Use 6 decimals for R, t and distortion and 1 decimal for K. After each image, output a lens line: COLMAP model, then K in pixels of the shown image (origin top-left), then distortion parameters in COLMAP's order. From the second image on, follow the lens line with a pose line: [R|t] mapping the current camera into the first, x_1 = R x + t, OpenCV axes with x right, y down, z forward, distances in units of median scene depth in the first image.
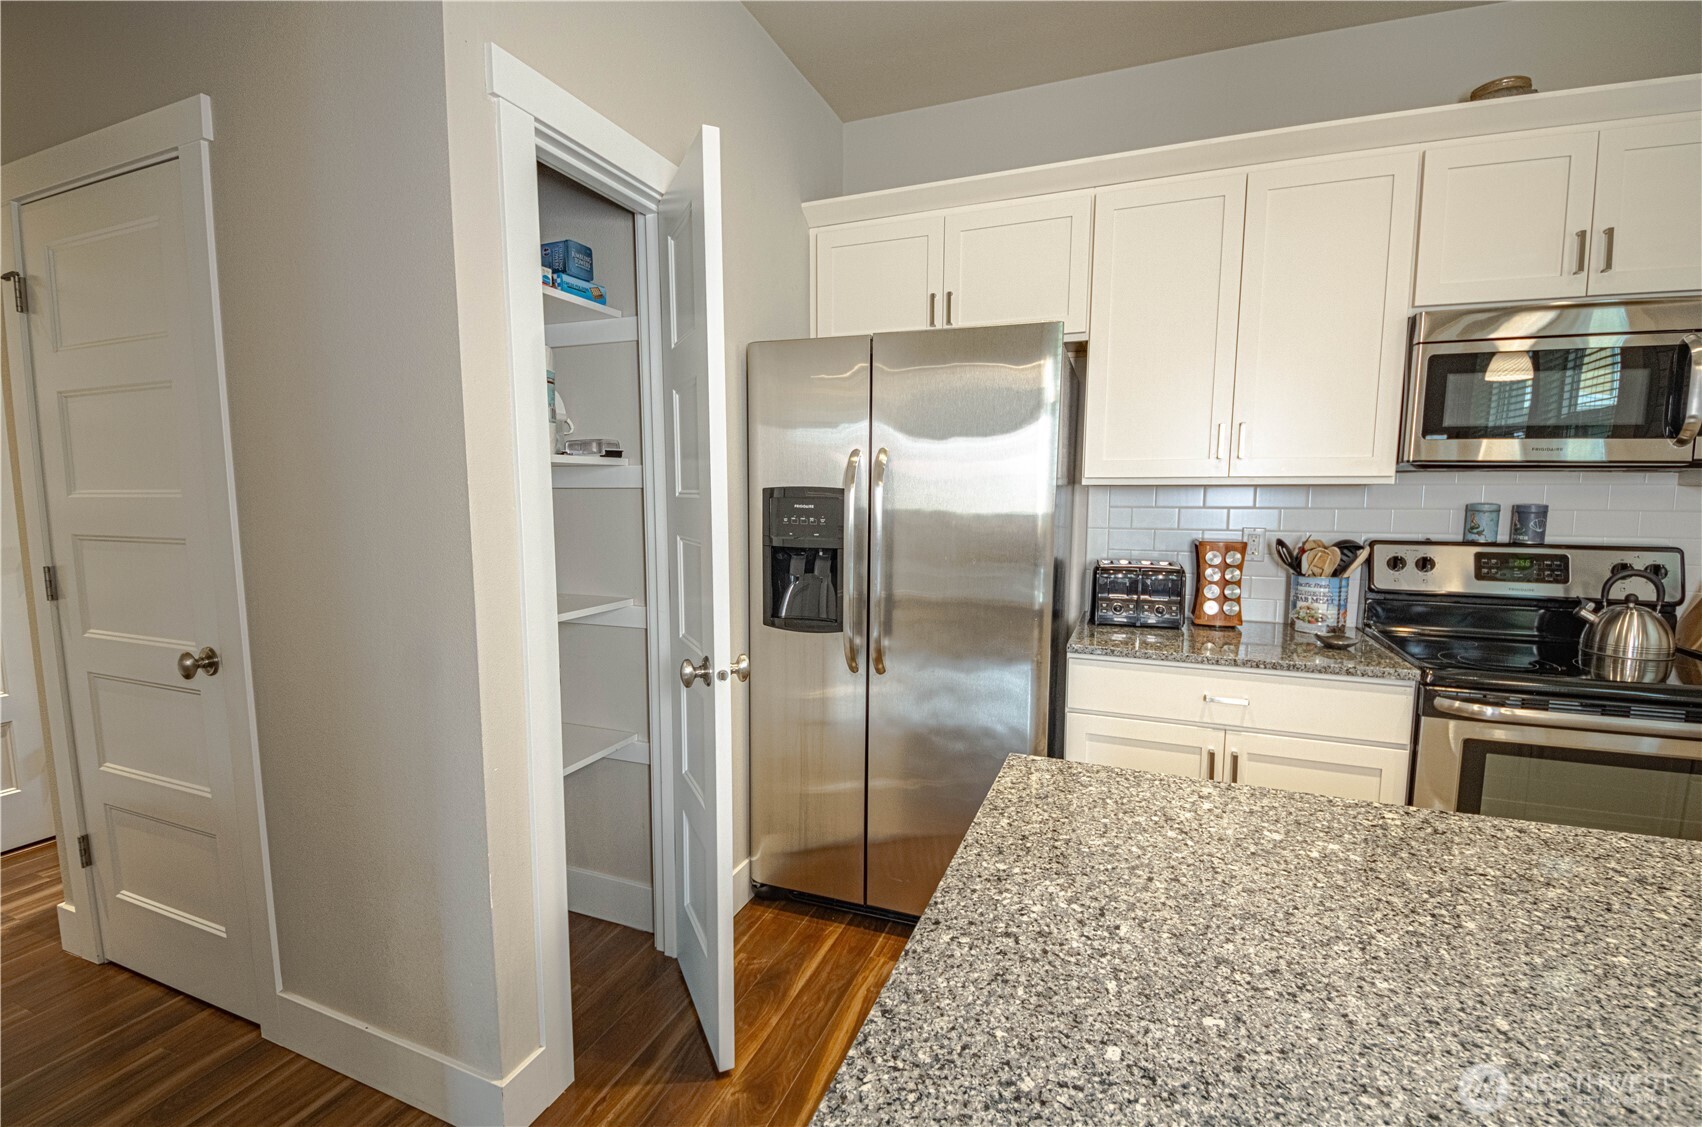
lens RADIAL K [[741.1, 0, 854.2], [0, 741.1, 573.7], [0, 0, 1]] dist [0.012689, -0.016803]
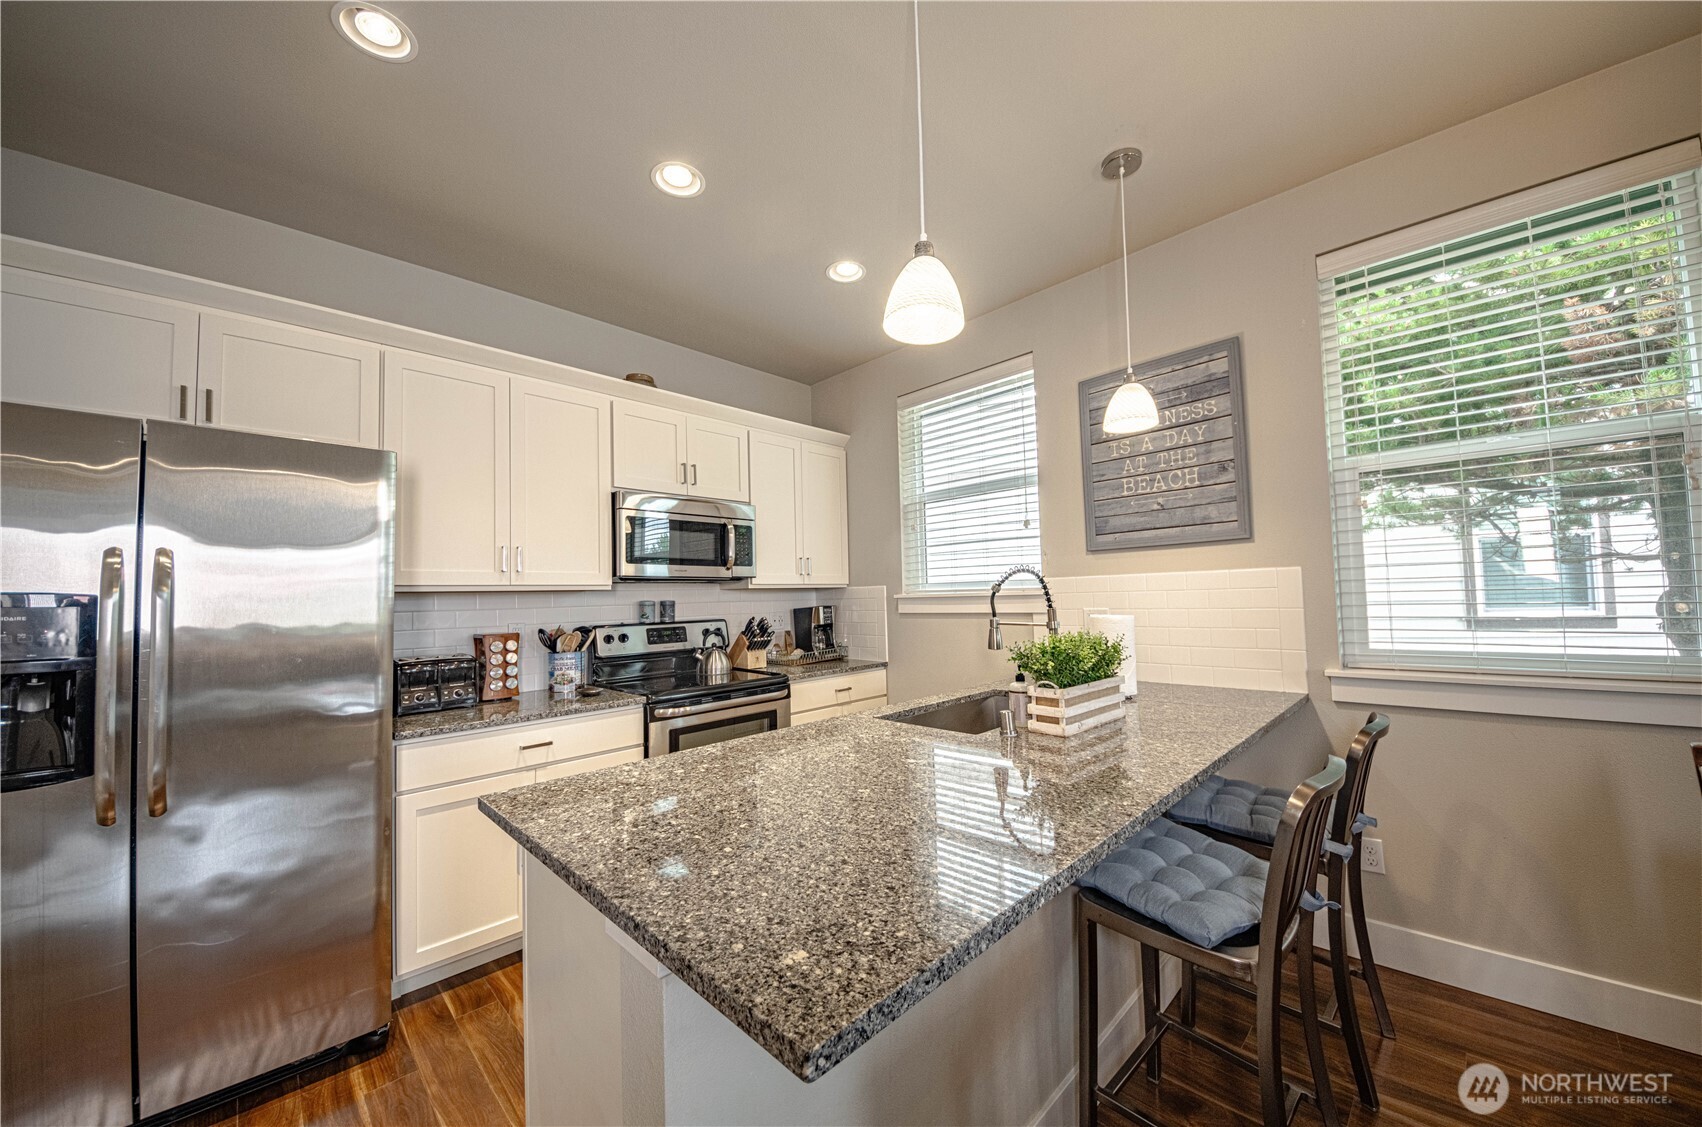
lens RADIAL K [[608.1, 0, 860.1], [0, 608.1, 568.2], [0, 0, 1]] dist [0.017189, -0.000056]
pose [[0.389330, 0.031271, 0.920567, -0.297036], [0.126258, 0.988178, -0.086965, 0.018985], [-0.912404, 0.150087, 0.380779, -0.025750]]
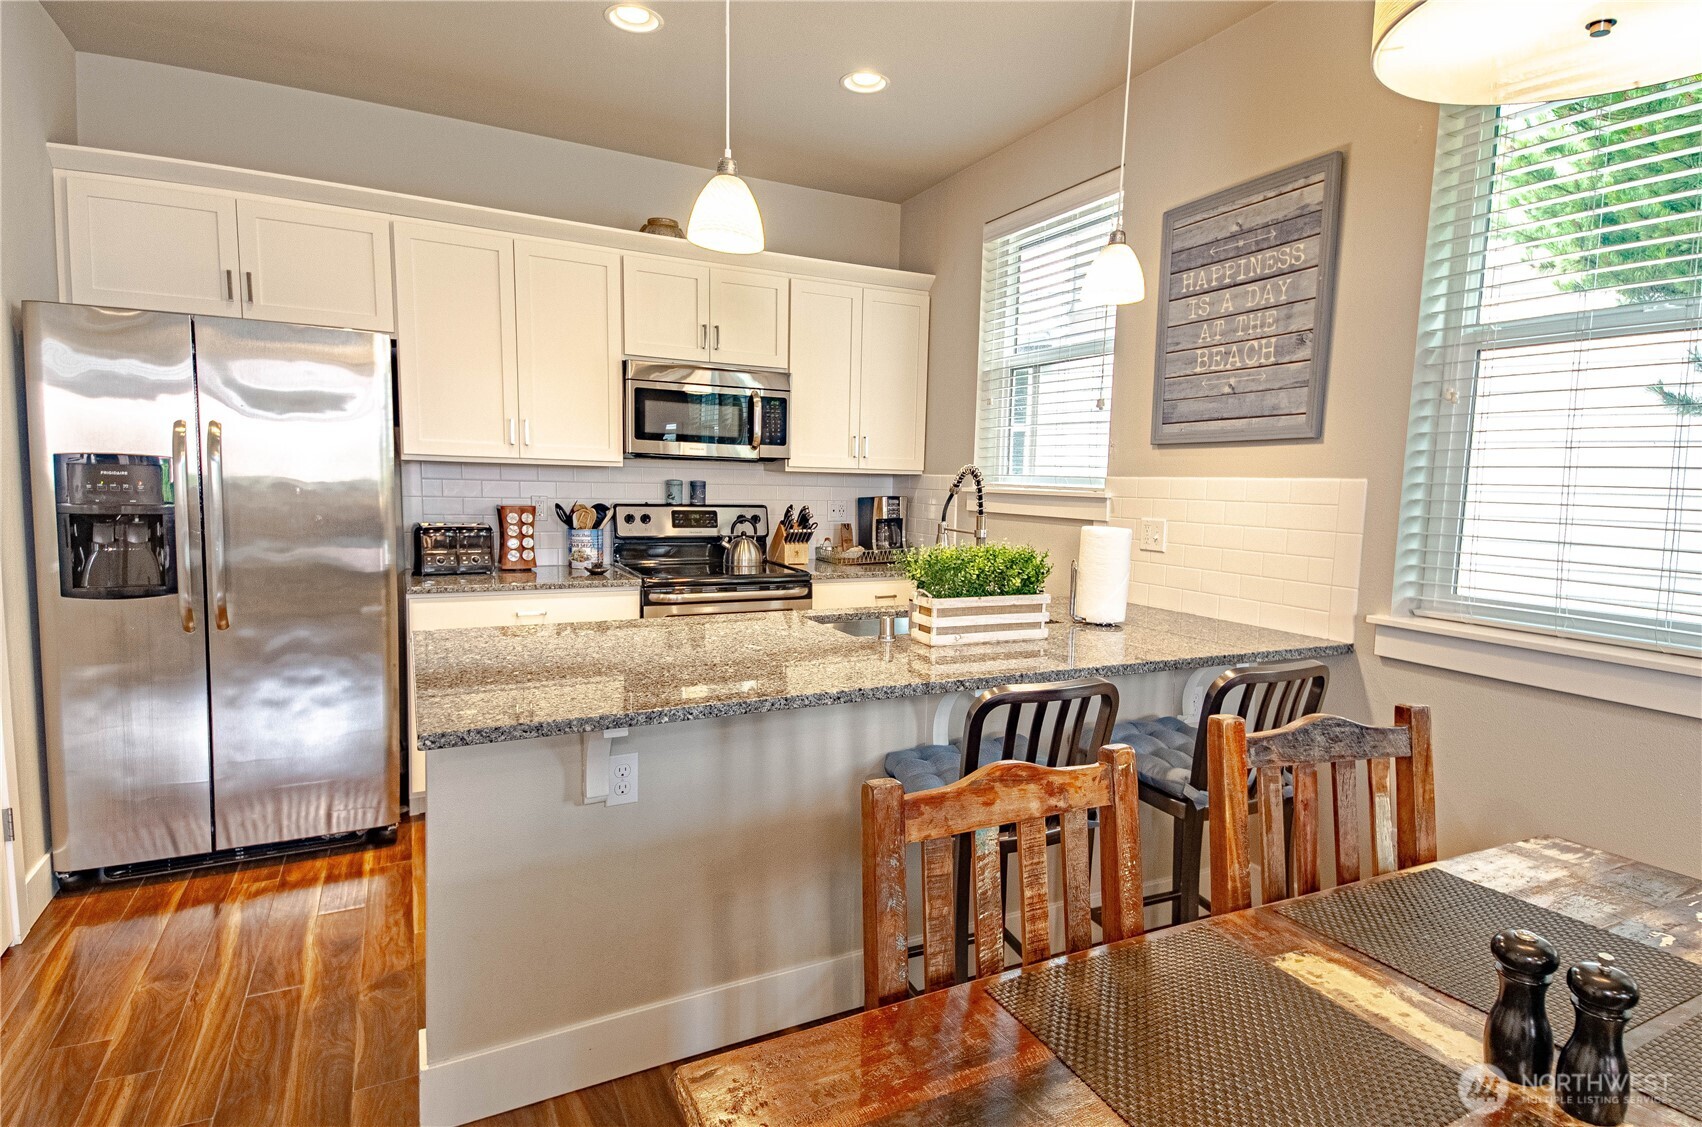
lens RADIAL K [[870.1, 0, 872.3], [0, 870.1, 585.7], [0, 0, 1]] dist [0.019082, -0.000205]
pose [[0.650491, -0.078632, 0.755433, -0.320502], [0.058859, 0.996854, 0.053079, 0.060157], [-0.757230, 0.009937, 0.653073, -0.567102]]
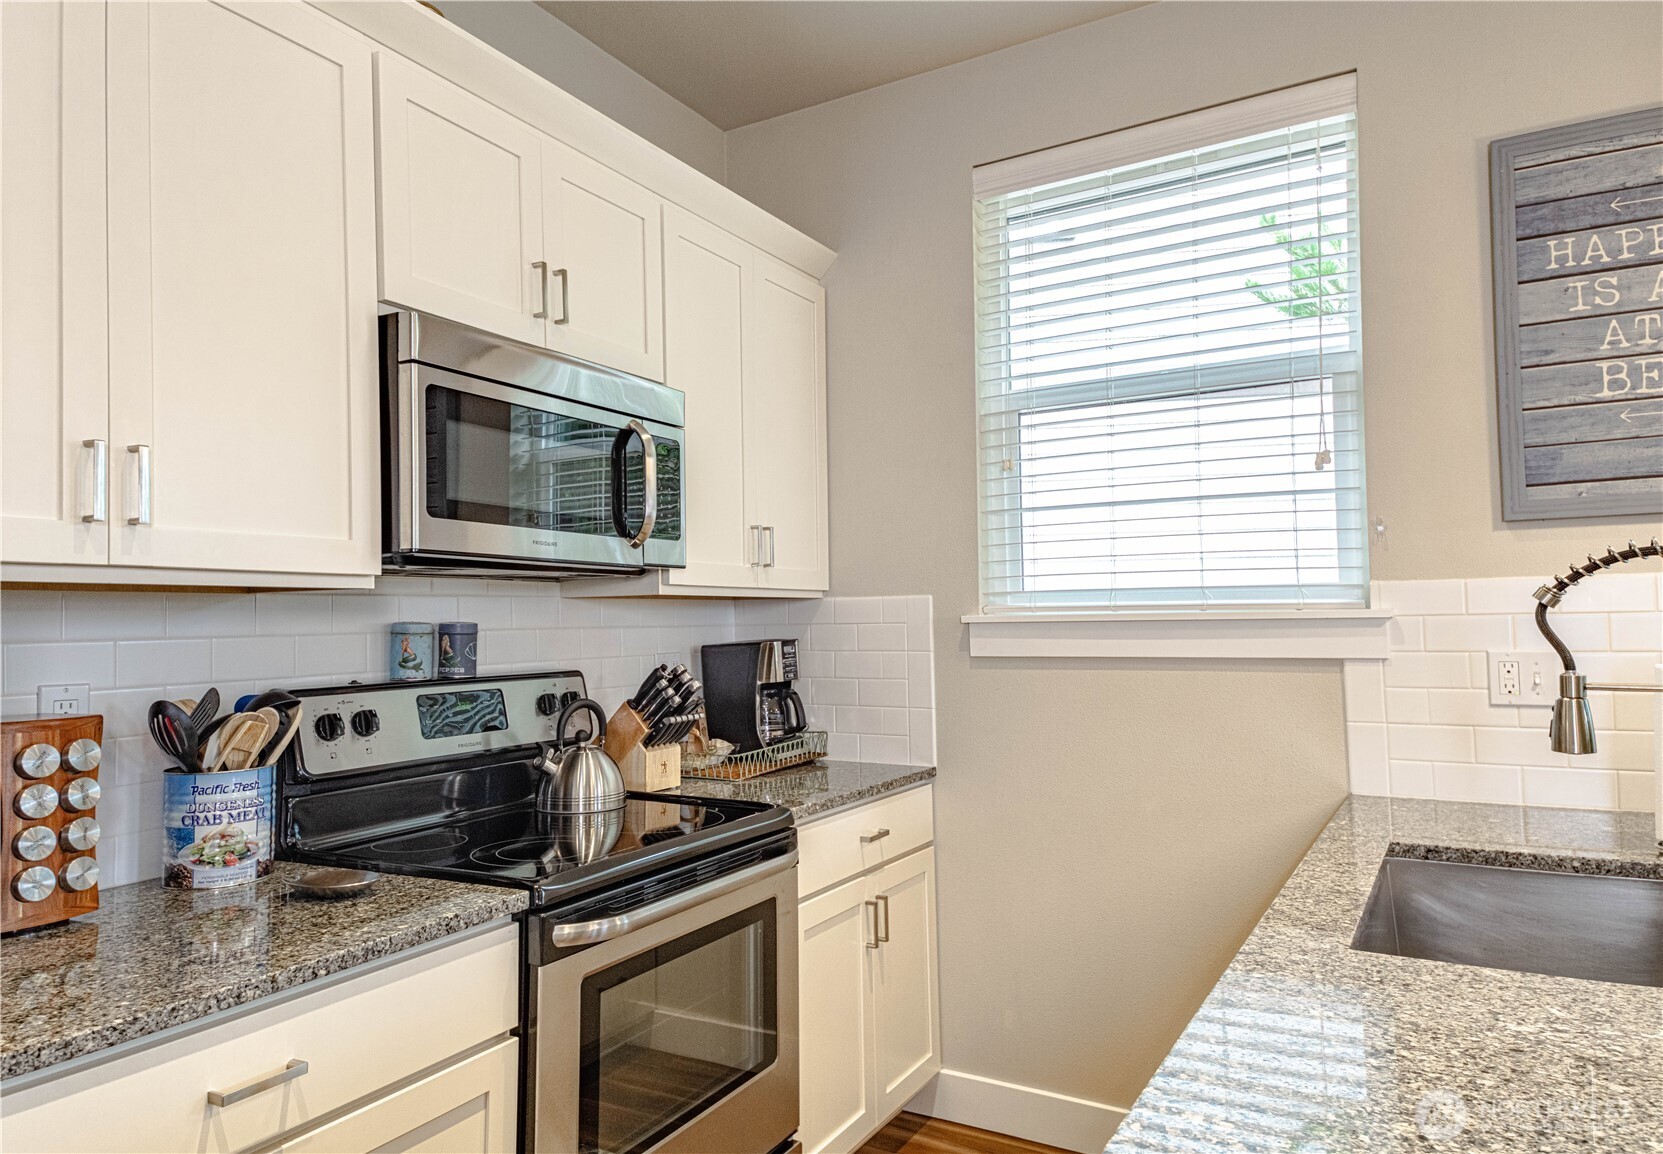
lens RADIAL K [[1112.6, 0, 791.2], [0, 1112.6, 577.8], [0, 0, 1]] dist [0.152678, -0.135811]
pose [[0.153982, 0.035133, 0.987449, -0.103797], [0.123024, 0.990909, -0.054440, -0.038789], [-0.980385, 0.129862, 0.148260, 0.528385]]
